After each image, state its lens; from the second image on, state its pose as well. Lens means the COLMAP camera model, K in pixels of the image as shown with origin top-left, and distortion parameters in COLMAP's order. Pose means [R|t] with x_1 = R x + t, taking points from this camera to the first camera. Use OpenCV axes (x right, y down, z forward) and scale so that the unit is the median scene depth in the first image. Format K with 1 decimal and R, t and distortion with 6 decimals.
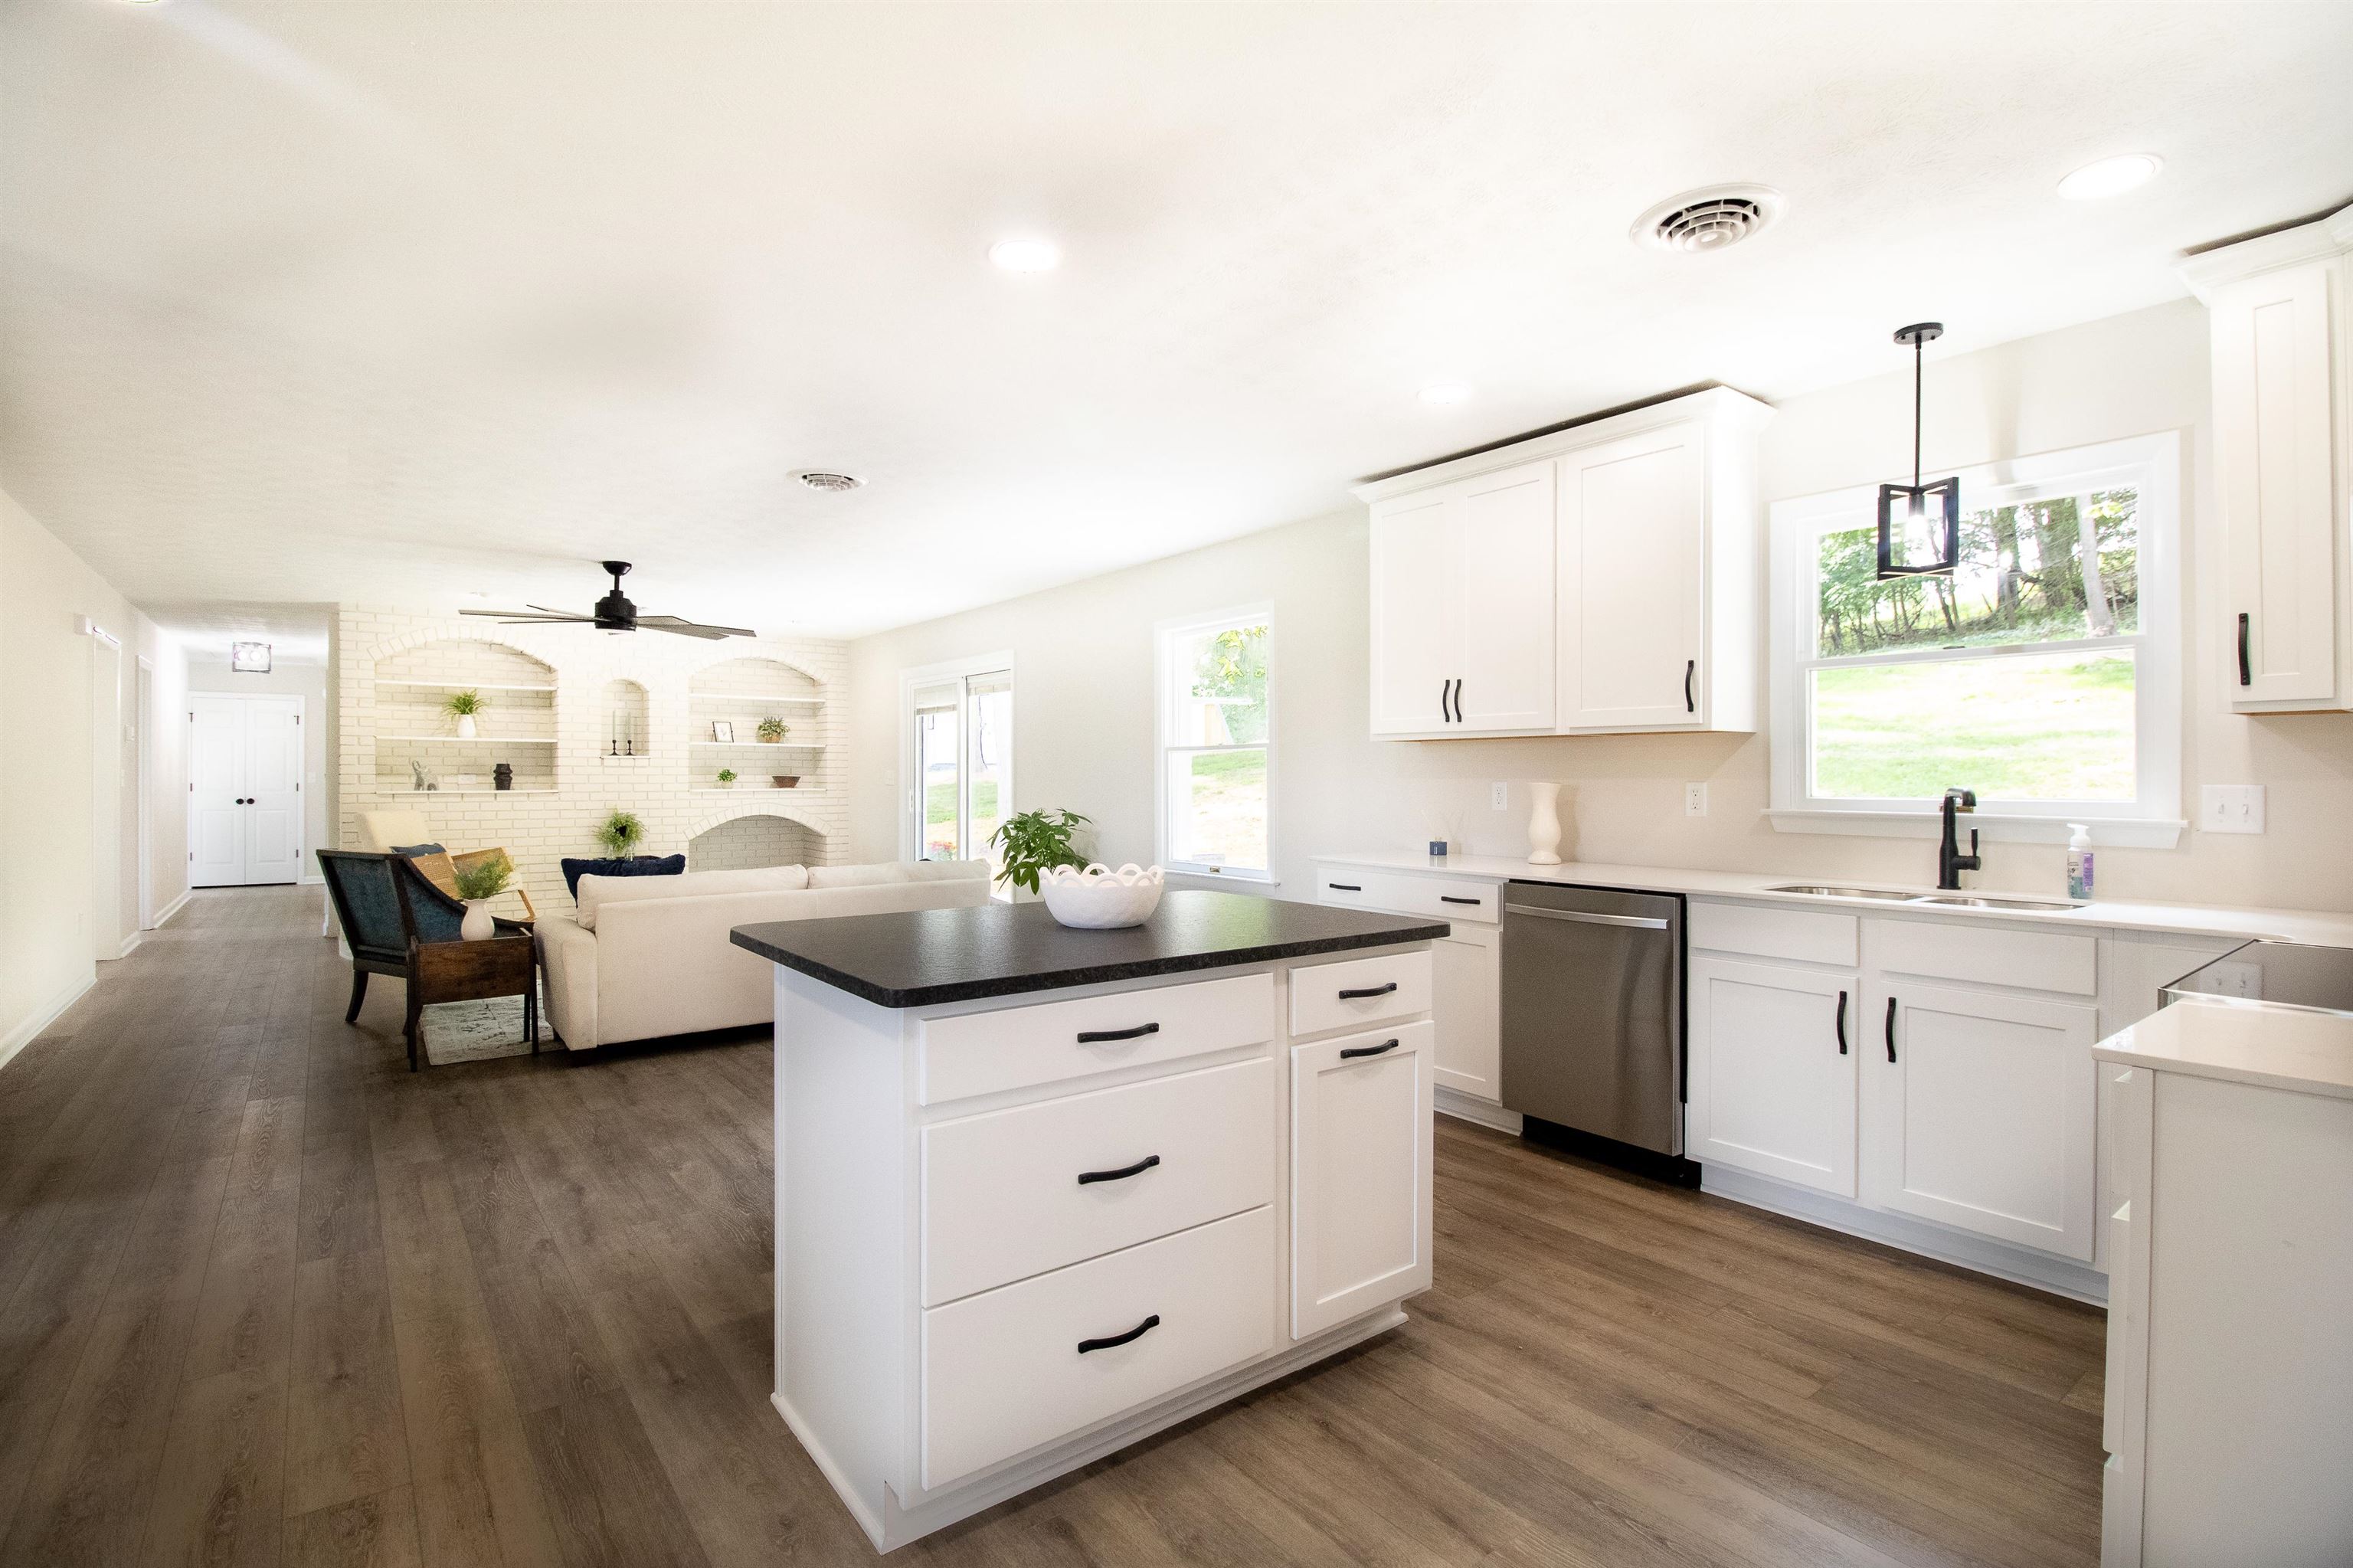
lens RADIAL K [[1117.1, 0, 1174.2], [0, 1117.1, 776.8], [0, 0, 1]] dist [-0.012645, -0.001116]
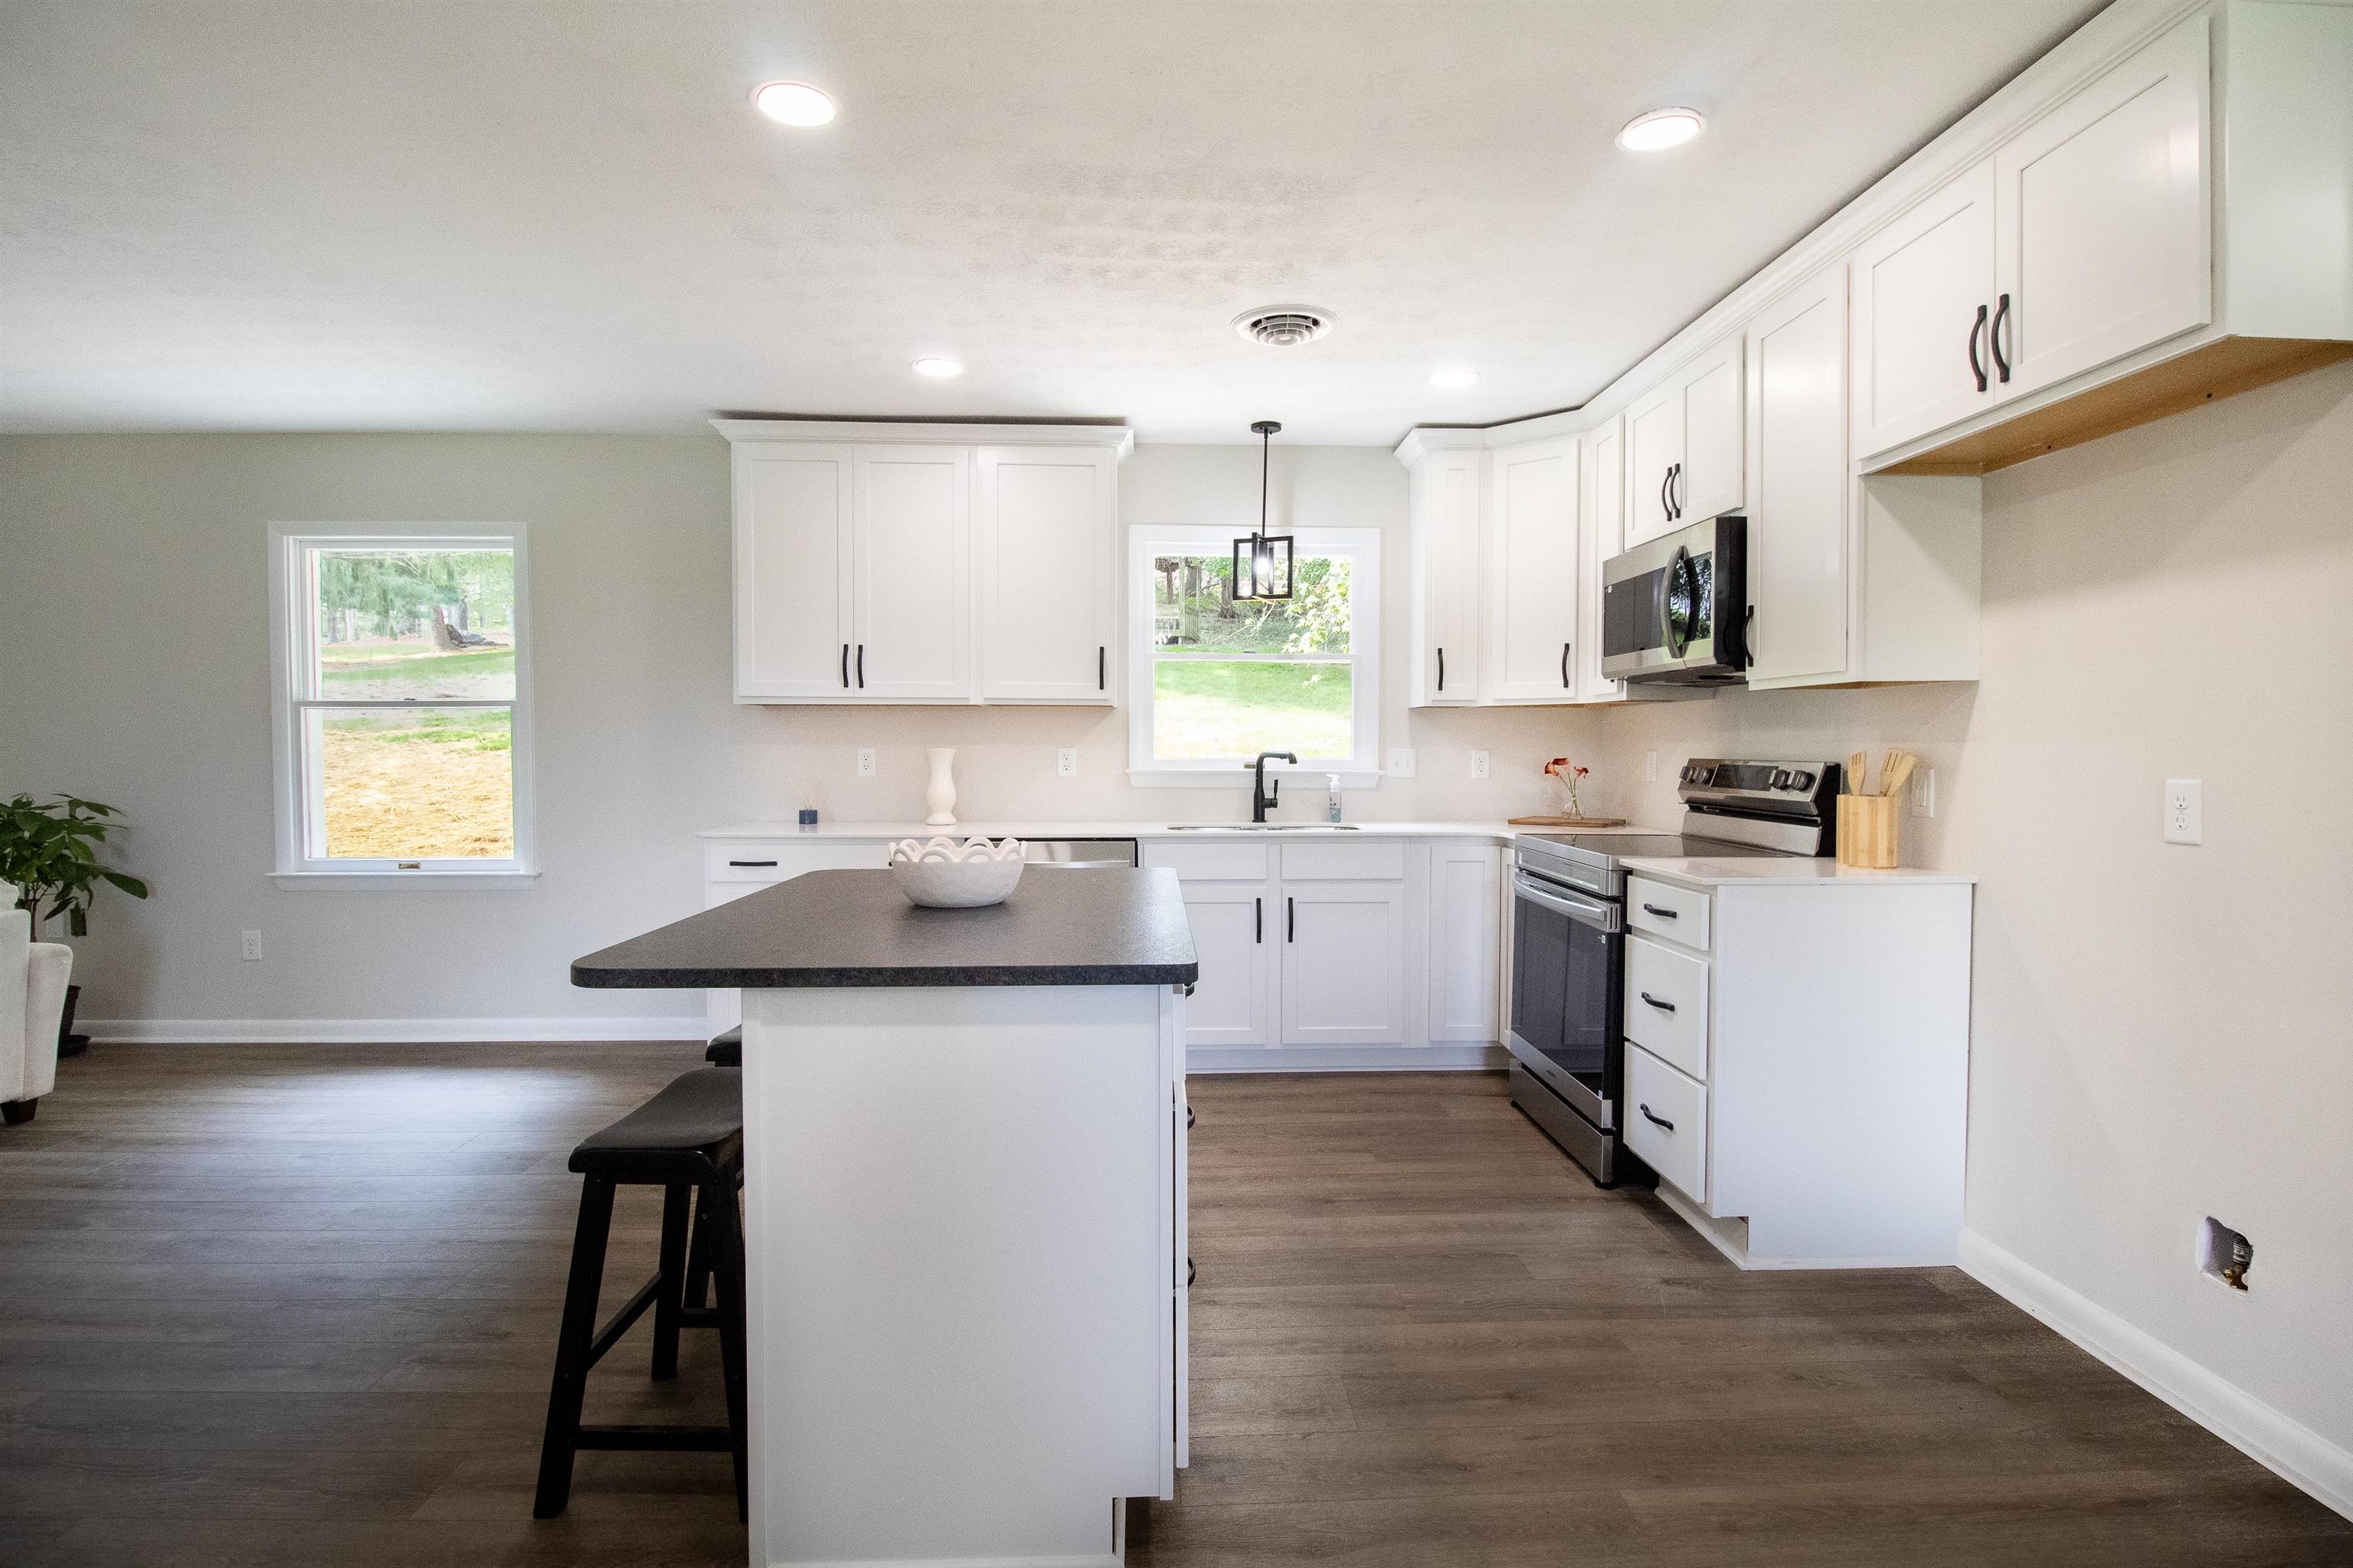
lens RADIAL K [[1141.1, 0, 1184.5], [0, 1141.1, 779.7], [0, 0, 1]] dist [-0.012779, -0.001129]
pose [[0.571314, -0.022671, 0.820419, -0.559563], [-0.000952, 0.999599, 0.028286, 0.005102], [-0.820731, -0.016942, 0.571063, 0.242330]]
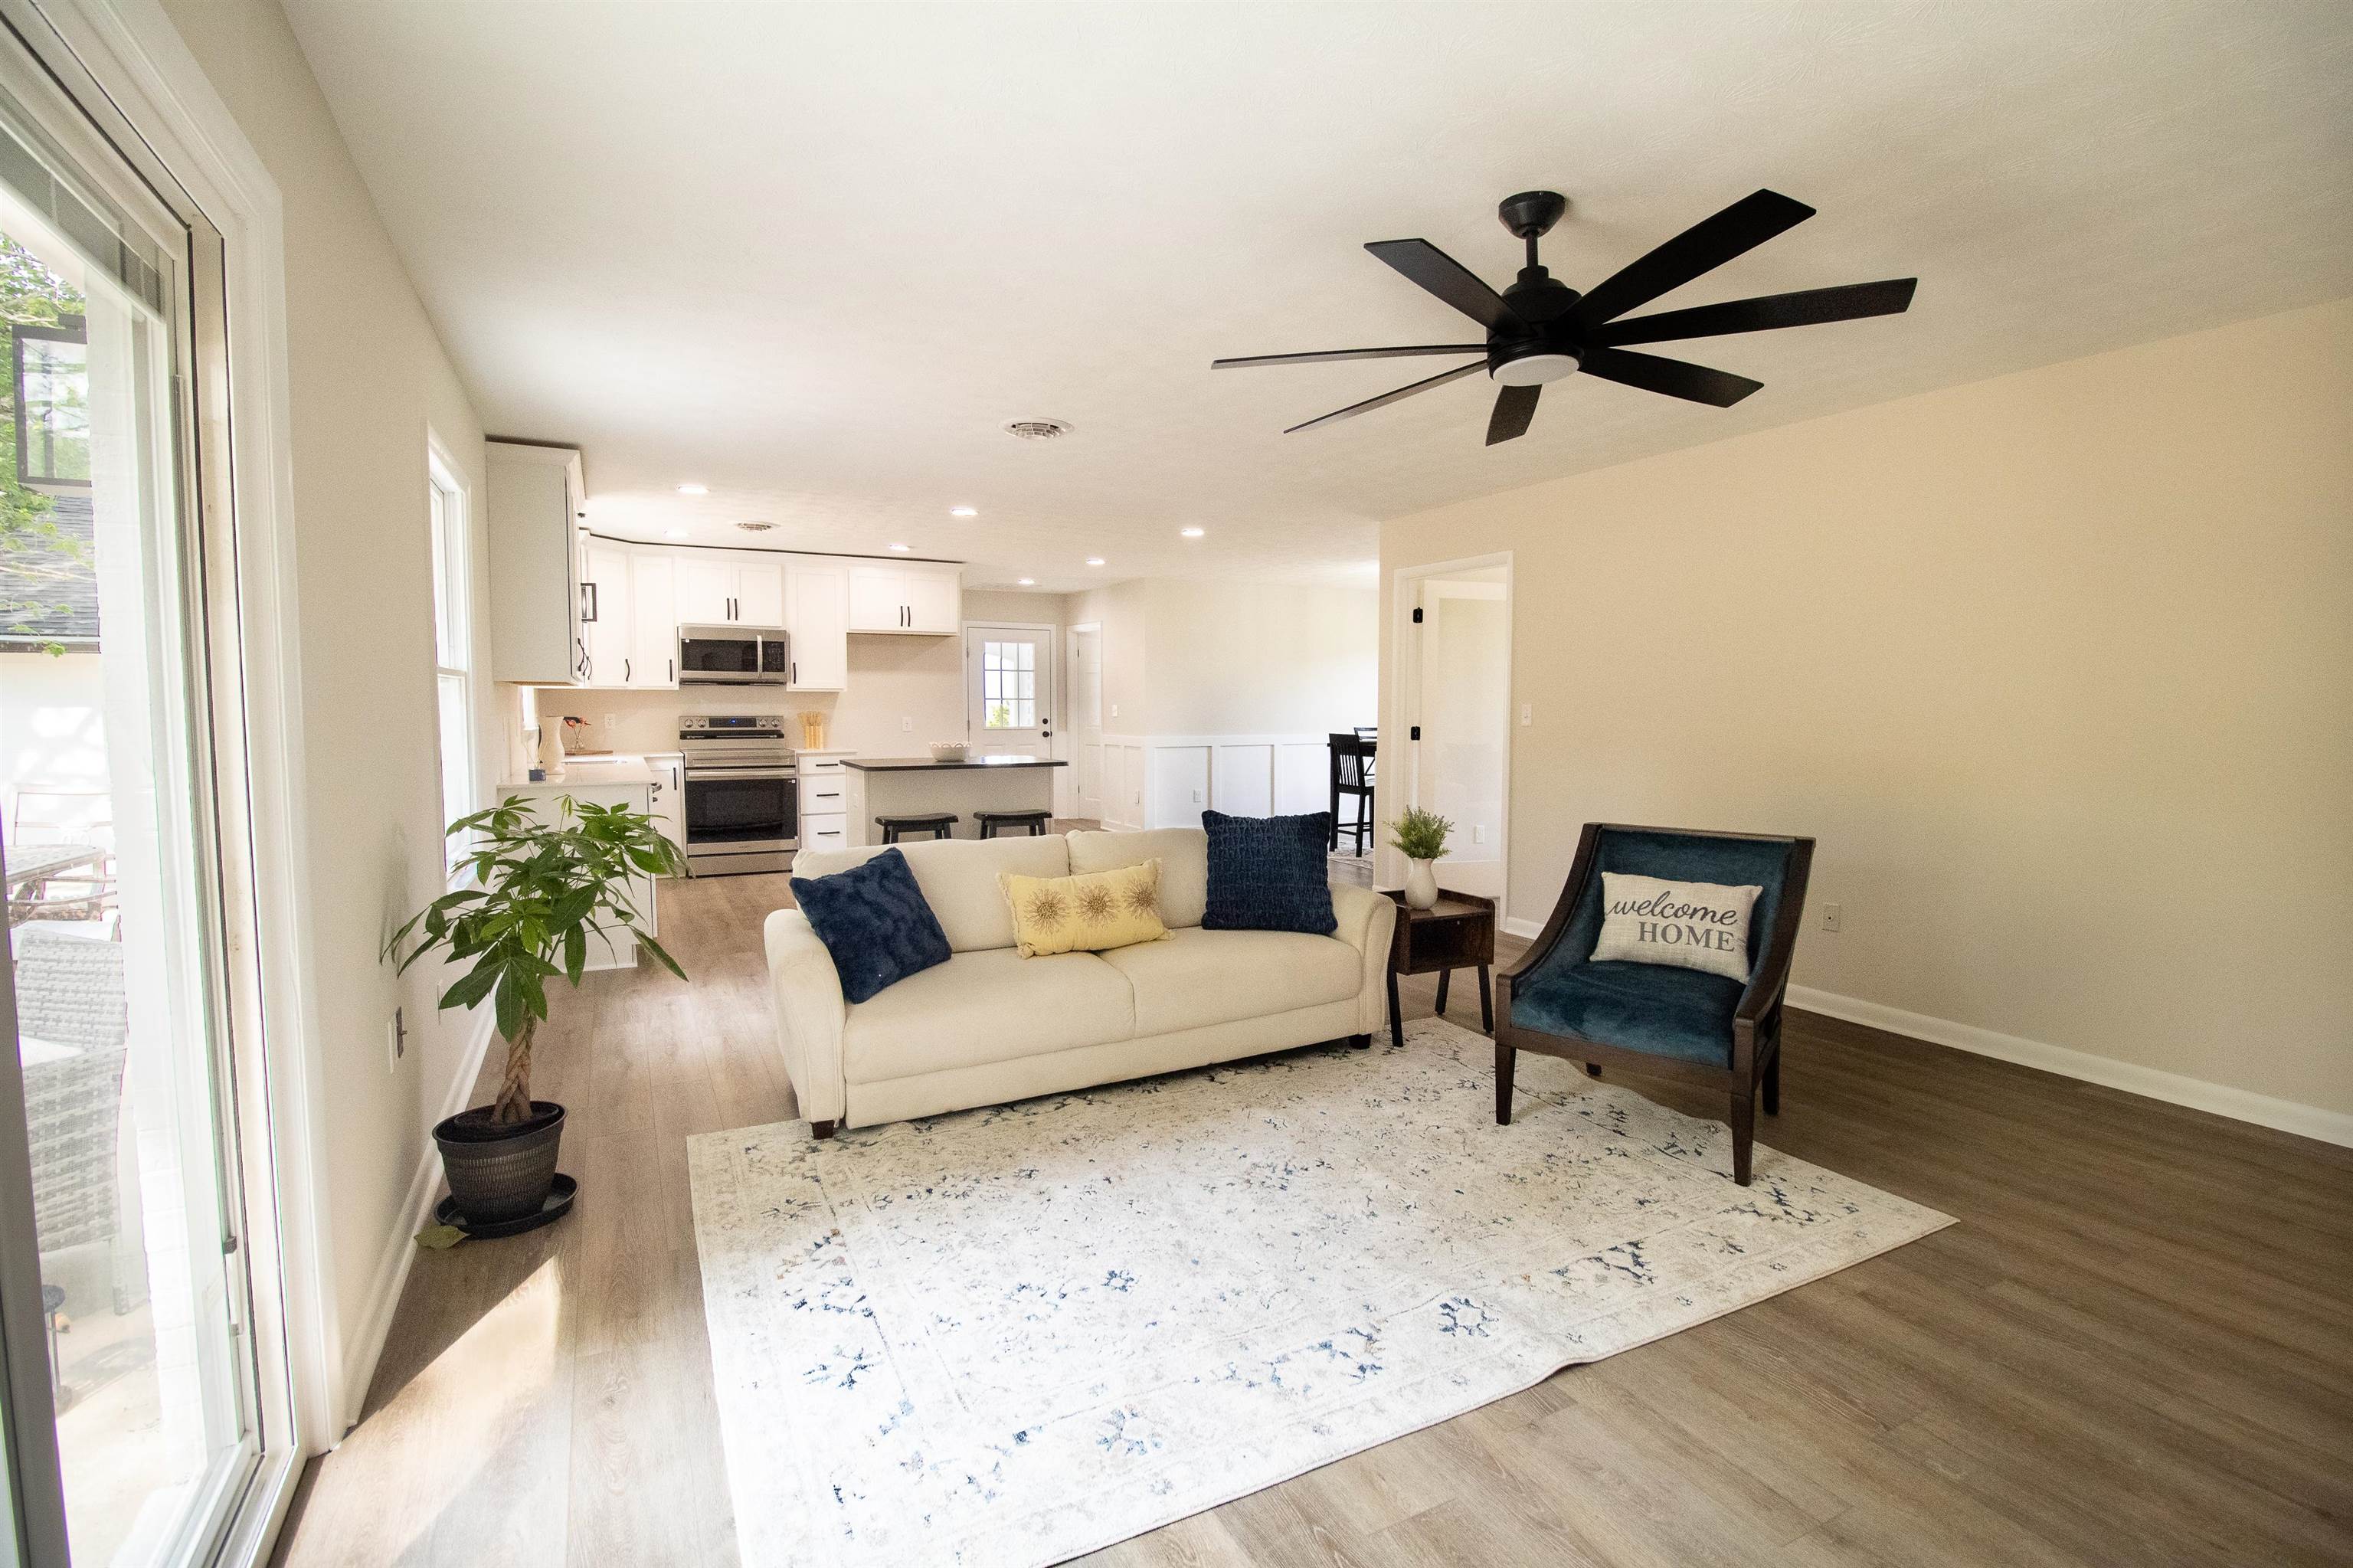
lens RADIAL K [[1105.4, 0, 1209.2], [0, 1105.4, 777.8], [0, 0, 1]] dist [0.001025, -0.014867]
pose [[-0.988955, -0.010720, 0.147830, -0.912086], [-0.000764, 0.997737, 0.067236, -0.015277], [-0.148217, 0.066381, -0.986725, 2.944306]]
